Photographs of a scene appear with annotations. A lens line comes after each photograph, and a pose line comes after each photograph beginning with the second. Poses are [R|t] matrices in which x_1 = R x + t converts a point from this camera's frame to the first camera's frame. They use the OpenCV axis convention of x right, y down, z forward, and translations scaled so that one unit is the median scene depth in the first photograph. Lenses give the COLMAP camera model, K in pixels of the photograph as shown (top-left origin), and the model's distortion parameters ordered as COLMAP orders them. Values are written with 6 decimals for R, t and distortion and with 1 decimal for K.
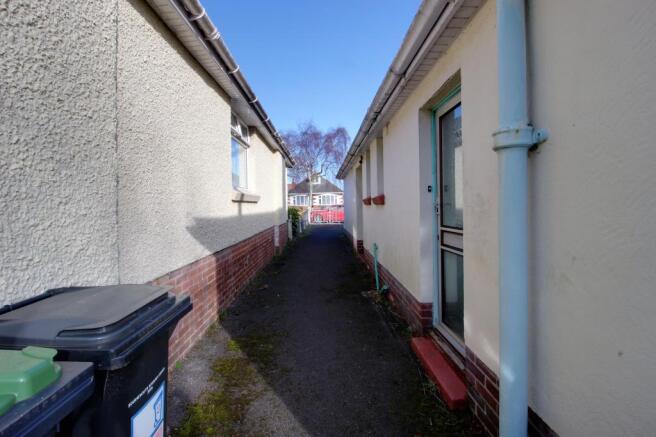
lens RADIAL K [[305.4, 0, 328.1], [0, 305.4, 215.6], [0, 0, 1]] dist [-0.006111, -0.001345]
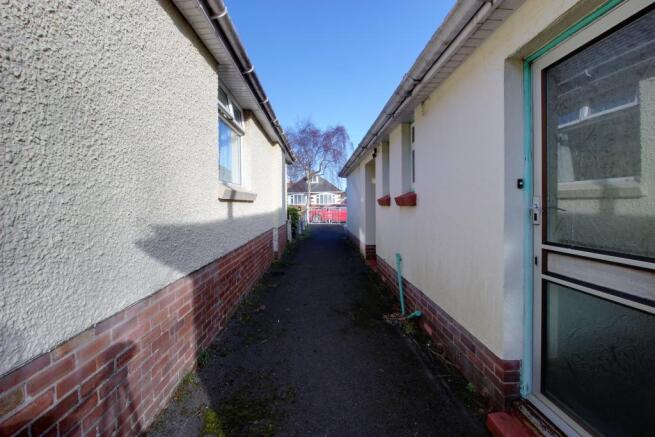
lens RADIAL K [[304.9, 0, 327.6], [0, 304.9, 216.2], [0, 0, 1]] dist [-0.006111, -0.001345]
pose [[0.999942, 0.007762, 0.007464, -0.049697], [-0.007793, 0.999961, 0.004220, -0.012686], [-0.007431, -0.004278, 0.999963, 0.238778]]
